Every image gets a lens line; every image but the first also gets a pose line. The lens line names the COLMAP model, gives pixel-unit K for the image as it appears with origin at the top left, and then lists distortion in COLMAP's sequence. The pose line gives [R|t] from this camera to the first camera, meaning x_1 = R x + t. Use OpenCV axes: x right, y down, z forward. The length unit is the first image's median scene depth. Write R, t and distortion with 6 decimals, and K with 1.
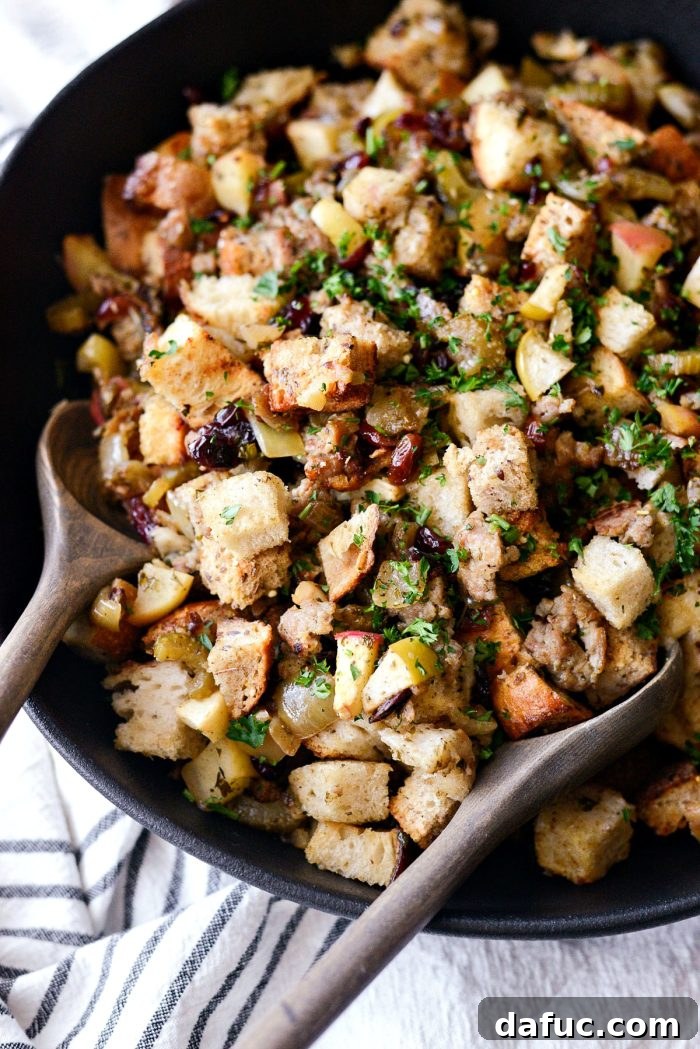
lens RADIAL K [[1649.6, 0, 350.0], [0, 1649.6, 524.5], [0, 0, 1]] dist [-0.115437, -0.039548]
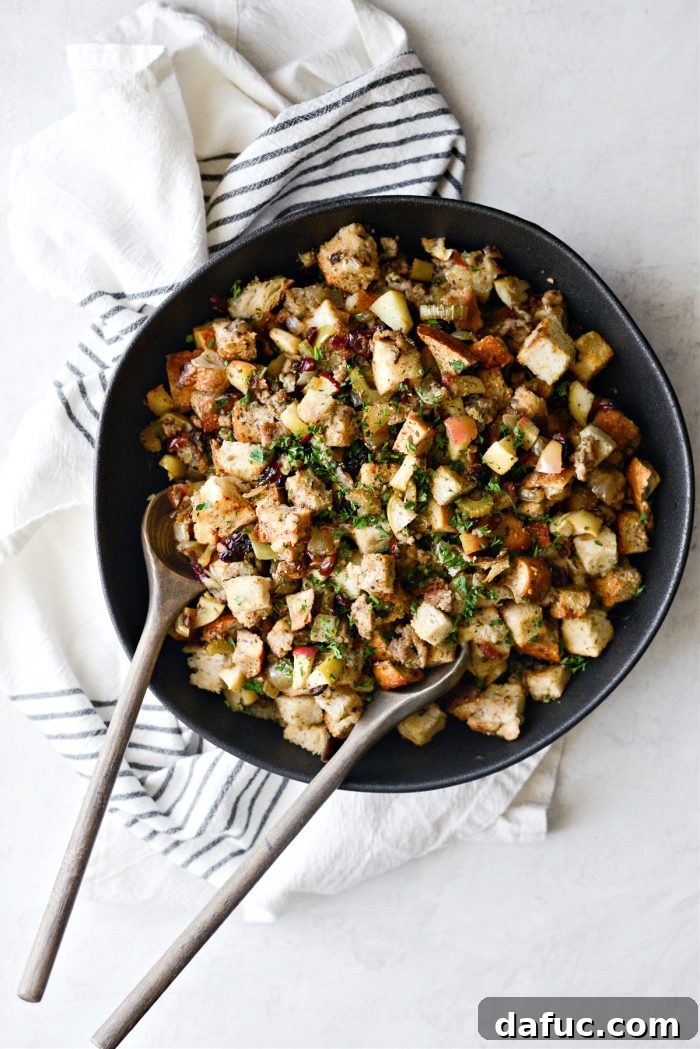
lens RADIAL K [[1649.6, 0, 350.0], [0, 1649.6, 524.5], [0, 0, 1]] dist [-0.115437, -0.039548]
pose [[0.998293, 0.012372, -0.057075, 0.169496], [0.013451, 0.902317, 0.430864, -0.920265], [0.056830, -0.430896, 0.900610, -0.744685]]
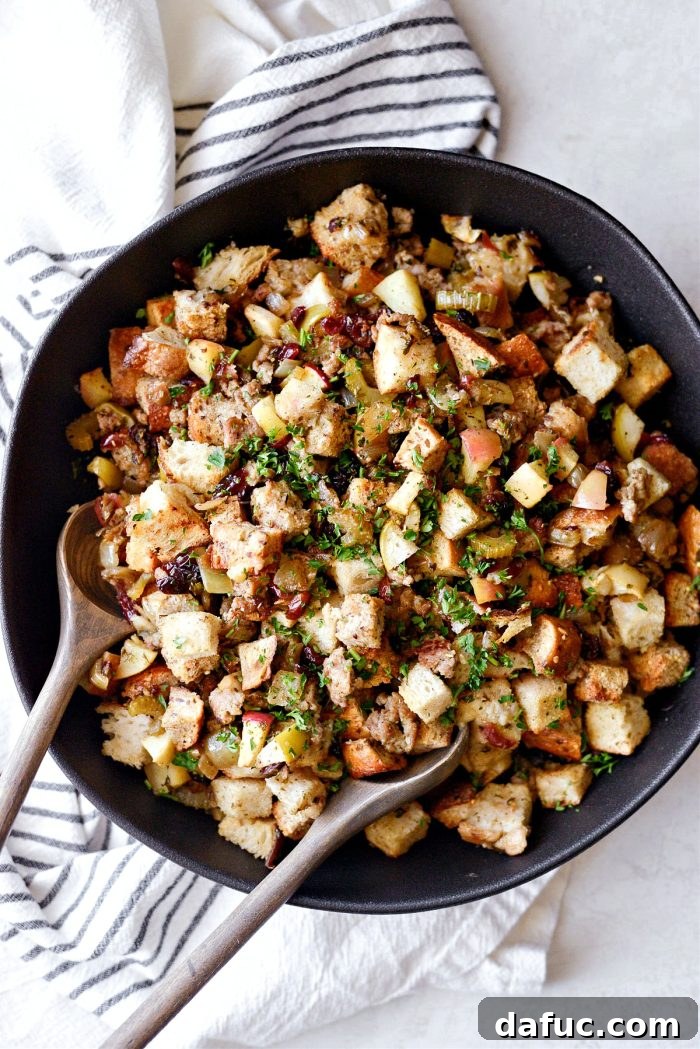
lens RADIAL K [[1649.6, 0, 350.0], [0, 1649.6, 524.5], [0, 0, 1]] dist [-0.115437, -0.039548]
pose [[0.996292, 0.086014, -0.001683, 0.076348], [-0.080786, 0.942097, 0.325464, -0.599159], [0.029580, -0.324122, 0.945553, -0.403722]]
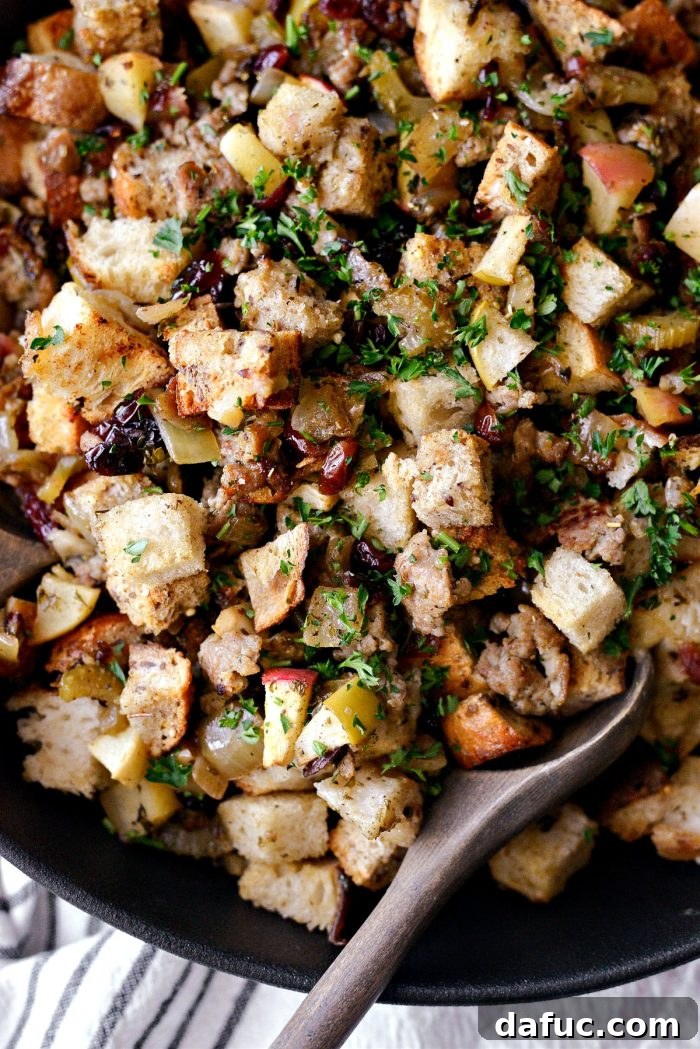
lens RADIAL K [[1649.6, 0, 350.0], [0, 1649.6, 524.5], [0, 0, 1]] dist [-0.115437, -0.039548]
pose [[0.999342, -0.026417, 0.024862, 0.017280], [0.019019, 0.965146, 0.261021, -0.230708], [-0.030891, -0.260376, 0.965013, 0.163335]]
